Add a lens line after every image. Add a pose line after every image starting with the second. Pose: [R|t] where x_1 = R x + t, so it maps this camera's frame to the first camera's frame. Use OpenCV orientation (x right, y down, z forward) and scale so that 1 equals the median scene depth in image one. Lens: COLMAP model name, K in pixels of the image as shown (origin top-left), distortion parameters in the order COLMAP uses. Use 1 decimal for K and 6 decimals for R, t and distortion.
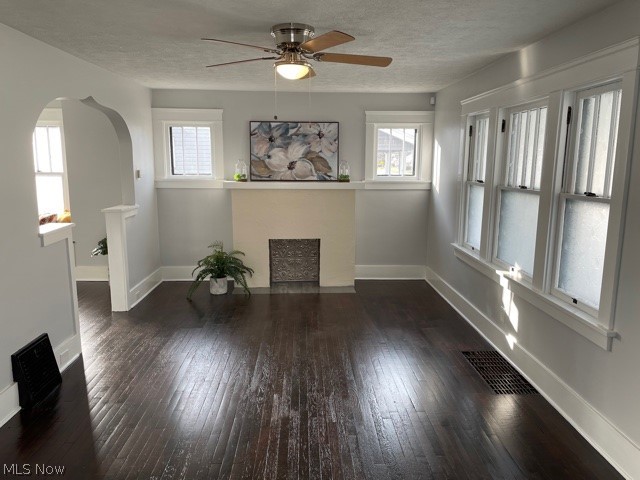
lens RADIAL K [[484.7, 0, 321.2], [0, 484.7, 239.1], [0, 0, 1]] dist [0.020082, -0.040209]
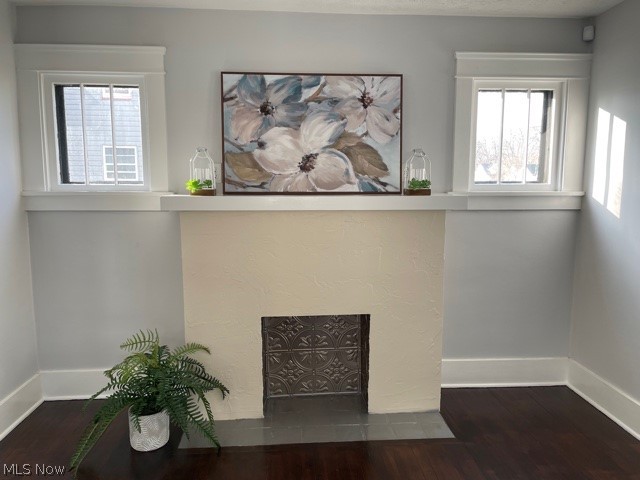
lens RADIAL K [[484.7, 0, 318.0], [0, 484.7, 235.1], [0, 0, 1]] dist [0.020082, -0.040209]
pose [[0.999563, -0.009014, 0.028161, -0.065060], [0.010479, 0.998576, -0.052314, -0.053043], [-0.027650, 0.052586, 0.998234, 0.516263]]
